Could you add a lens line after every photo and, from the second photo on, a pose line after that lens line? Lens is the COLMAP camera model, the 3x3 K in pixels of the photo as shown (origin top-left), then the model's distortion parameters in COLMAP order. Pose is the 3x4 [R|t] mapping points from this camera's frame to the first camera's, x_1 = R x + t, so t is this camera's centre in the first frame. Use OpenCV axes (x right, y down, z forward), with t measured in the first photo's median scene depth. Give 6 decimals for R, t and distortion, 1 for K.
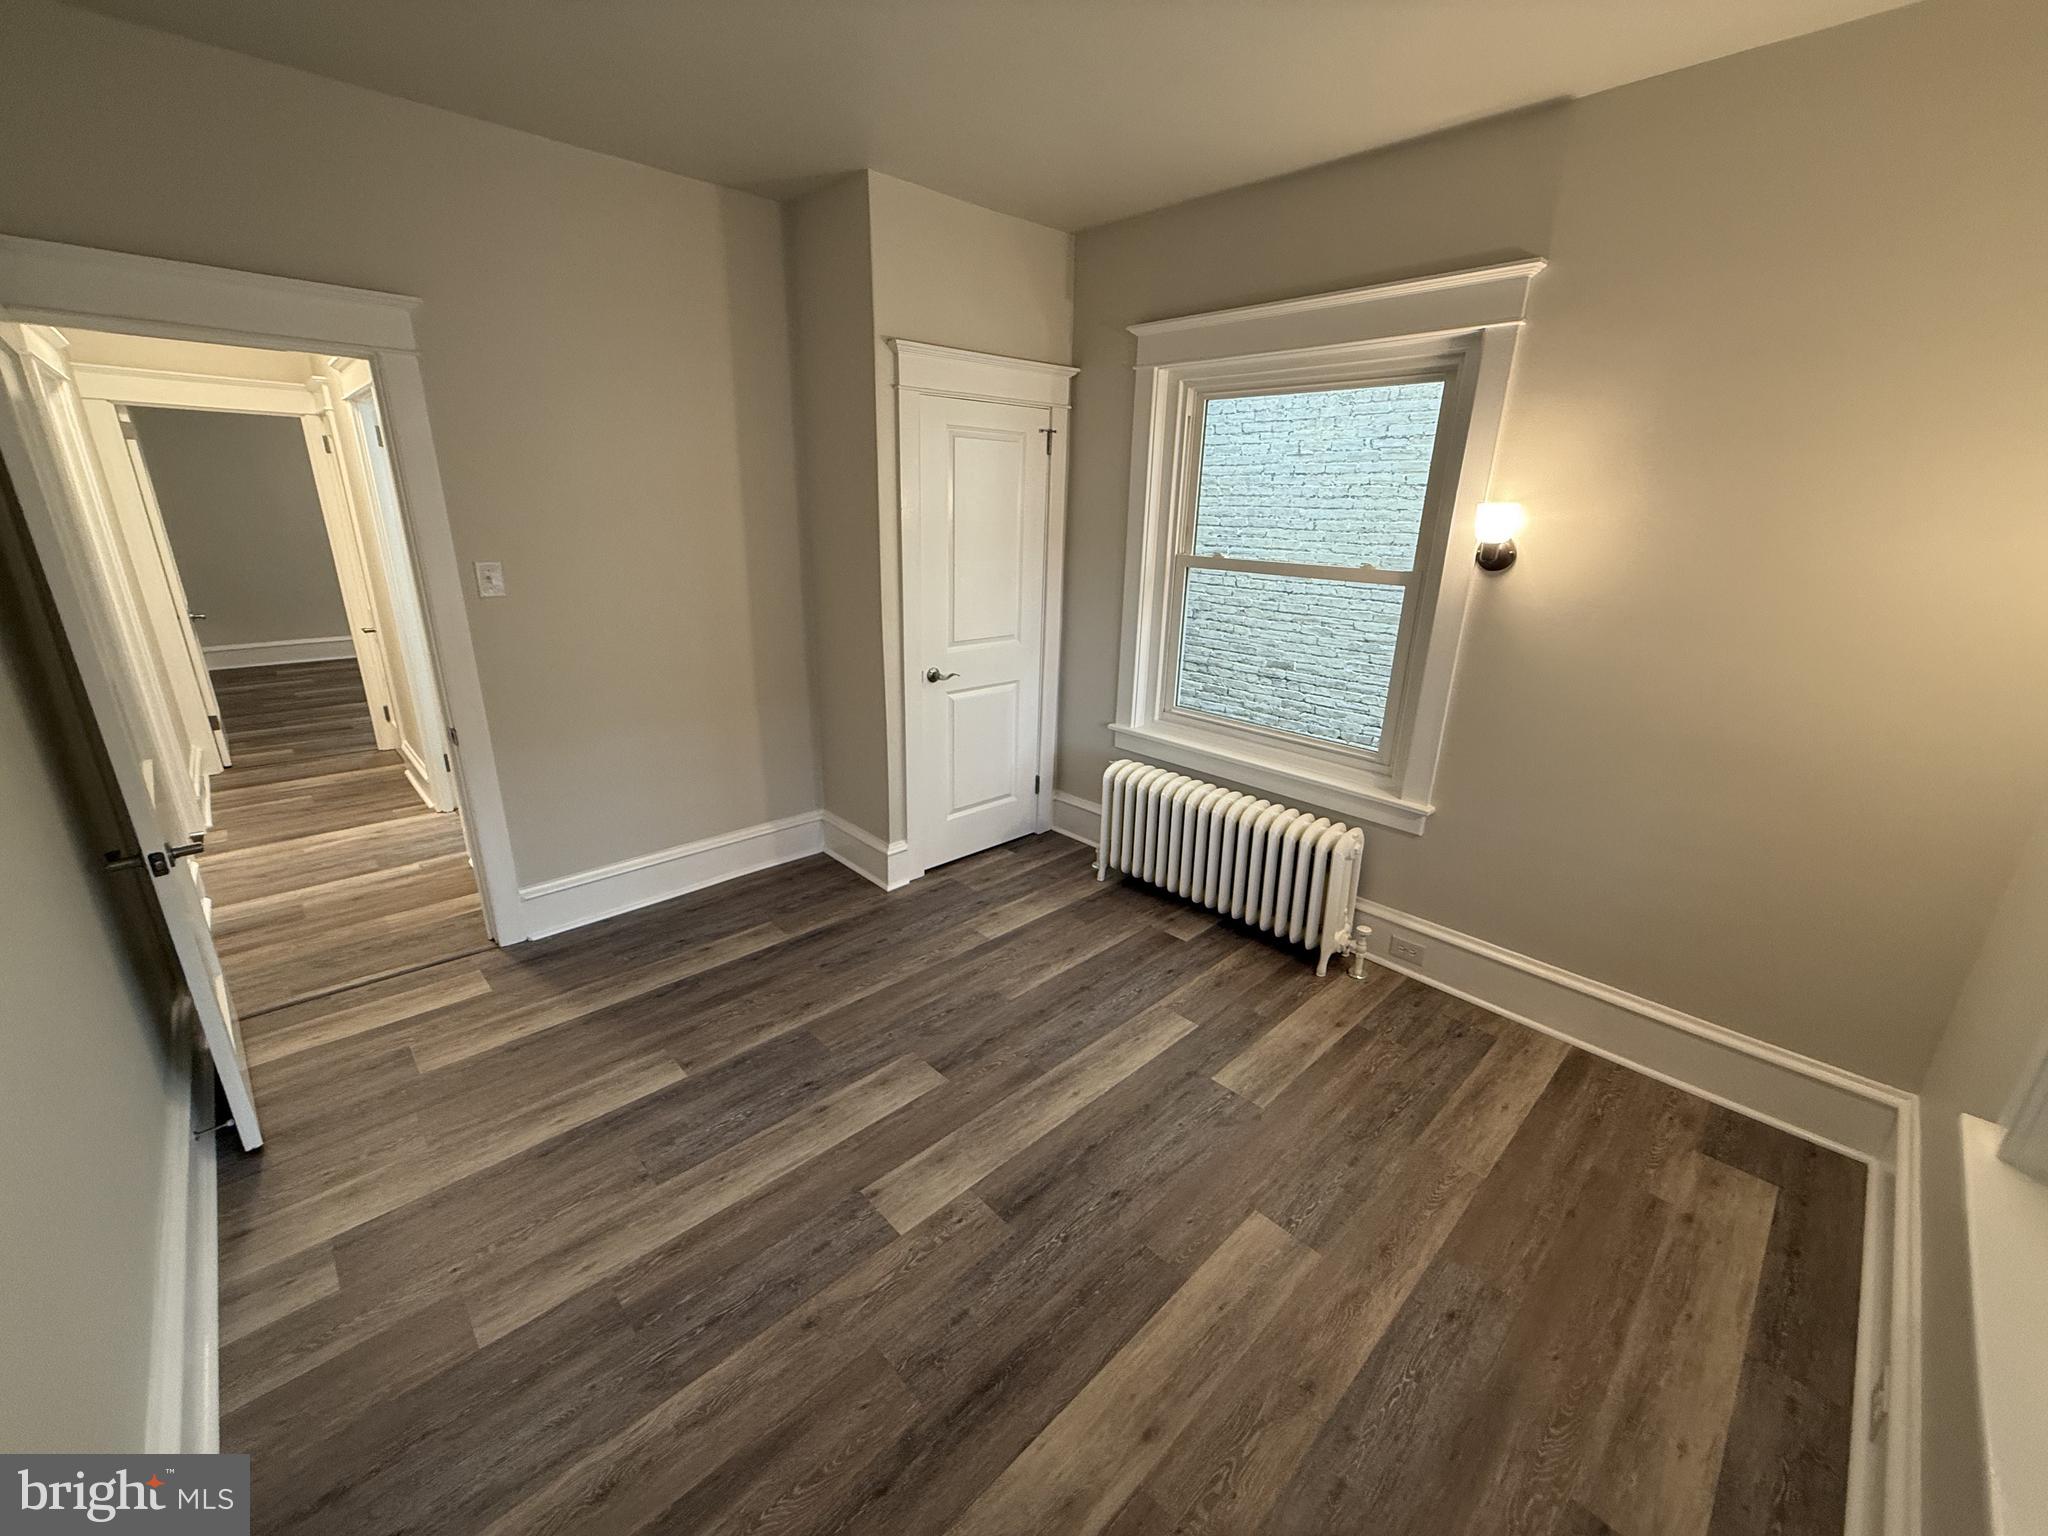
lens RADIAL K [[814.3, 0, 1015.2], [0, 814.3, 767.9], [0, 0, 1]] dist [-0.000761, -0.000442]
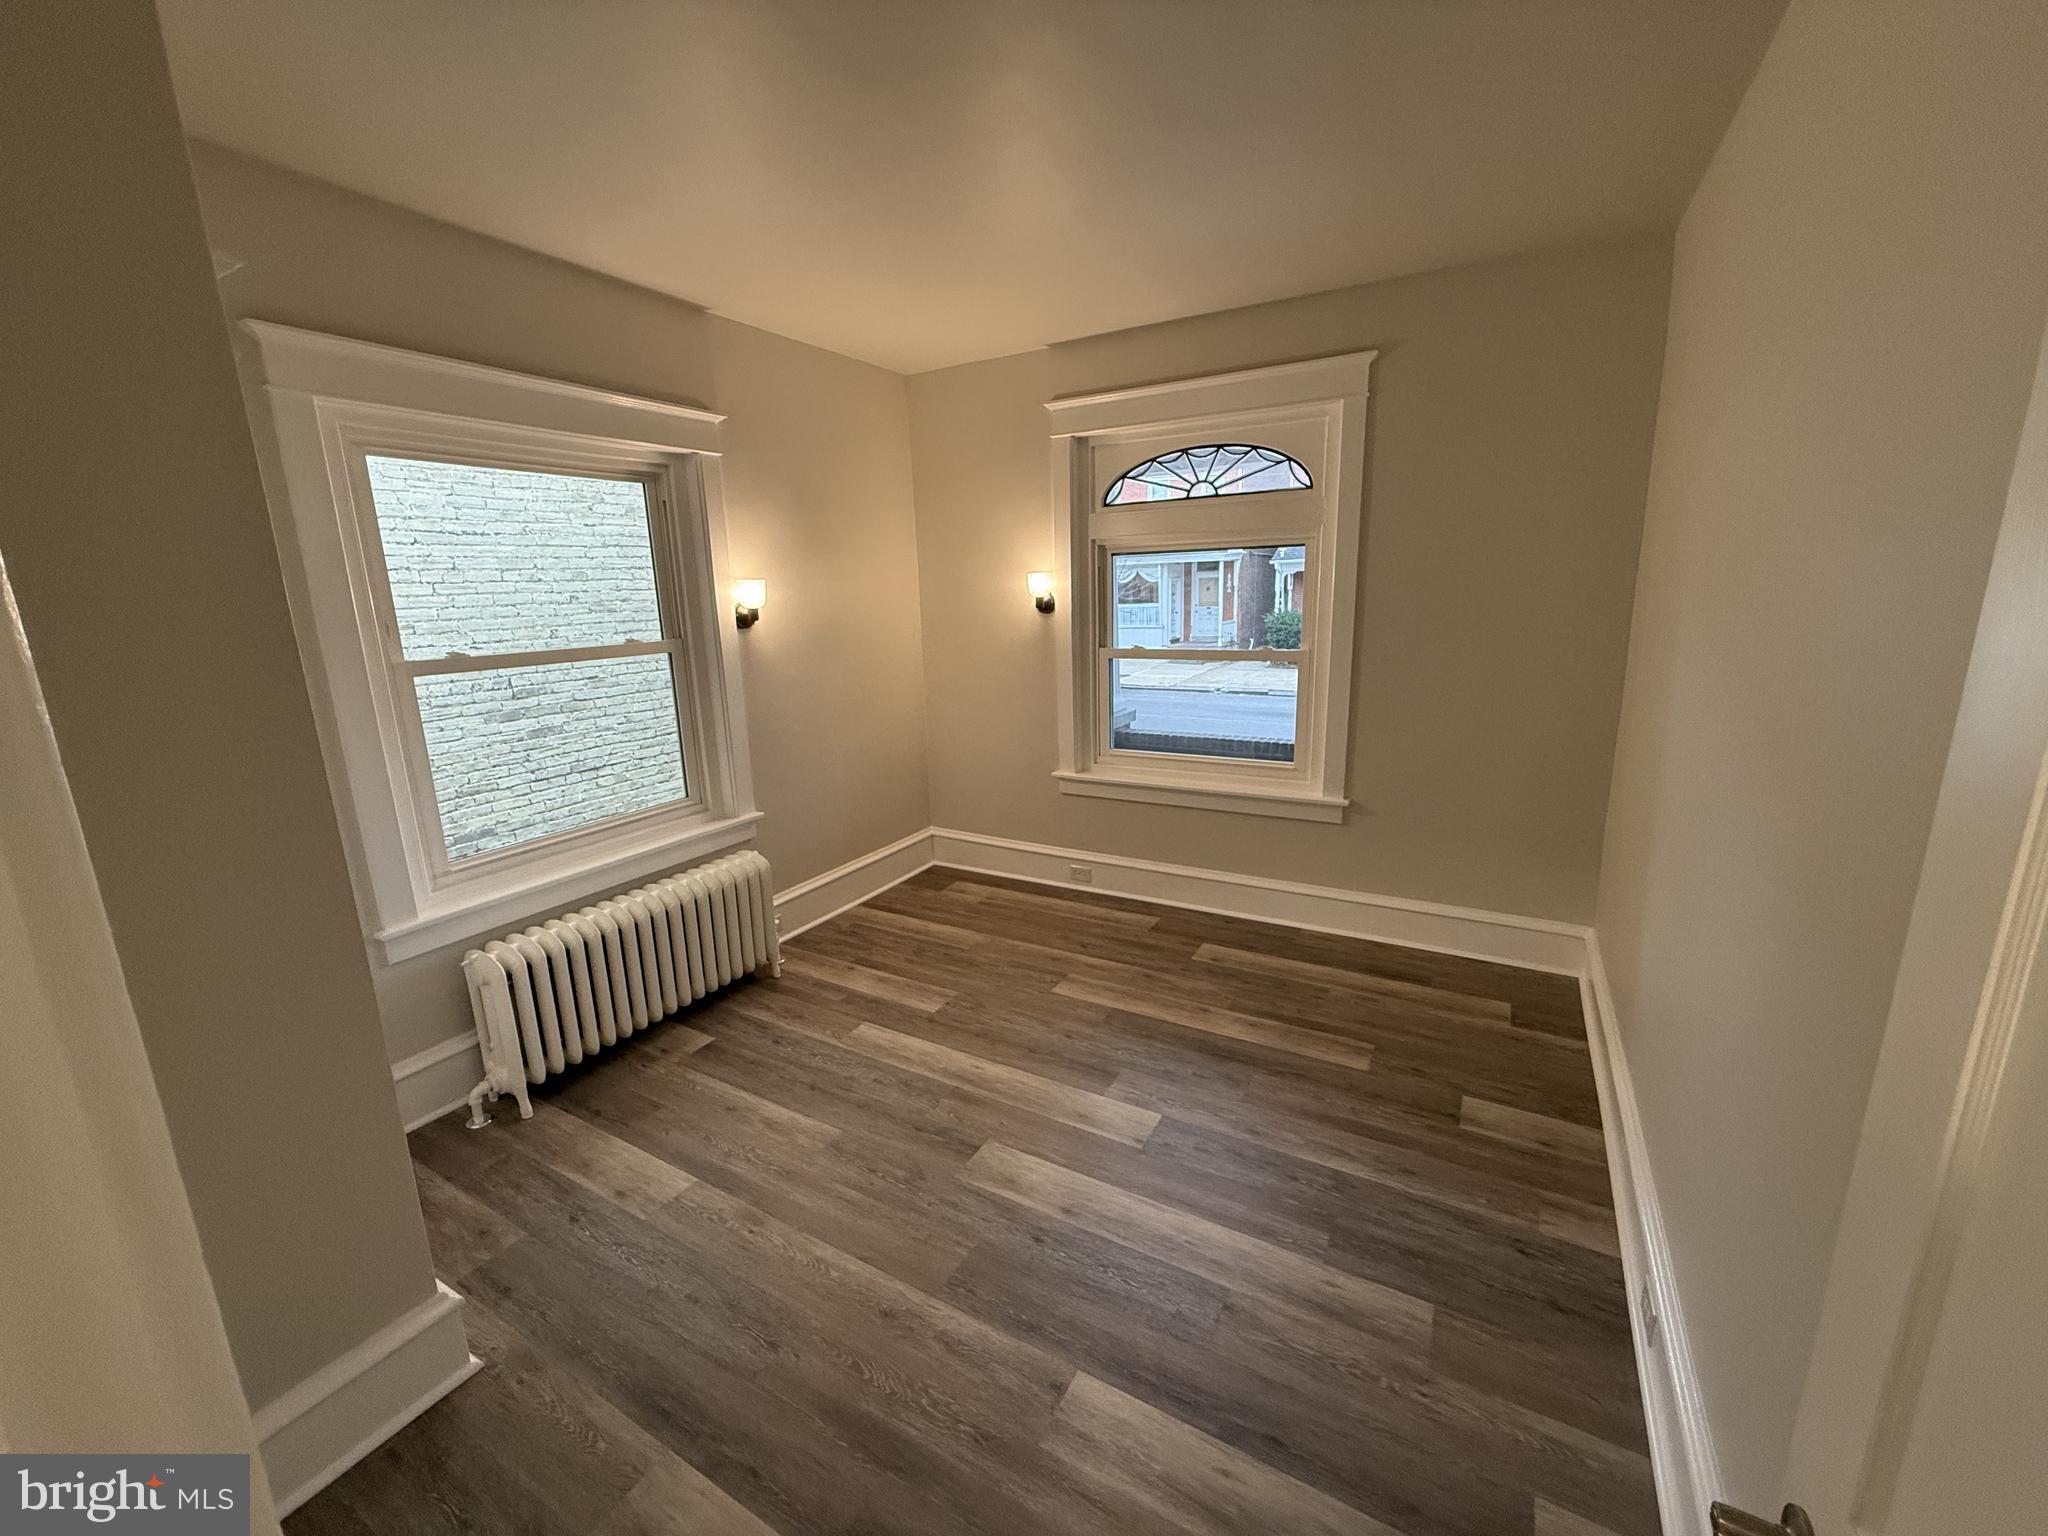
lens RADIAL K [[812.9, 0, 1034.8], [0, 812.9, 765.1], [0, 0, 1]] dist [-0.000694, -0.000064]
pose [[-0.294222, -0.219091, 0.930286, -0.905796], [0.319105, 0.894994, 0.311702, -0.315071], [-0.900891, 0.388569, -0.193414, 0.937567]]
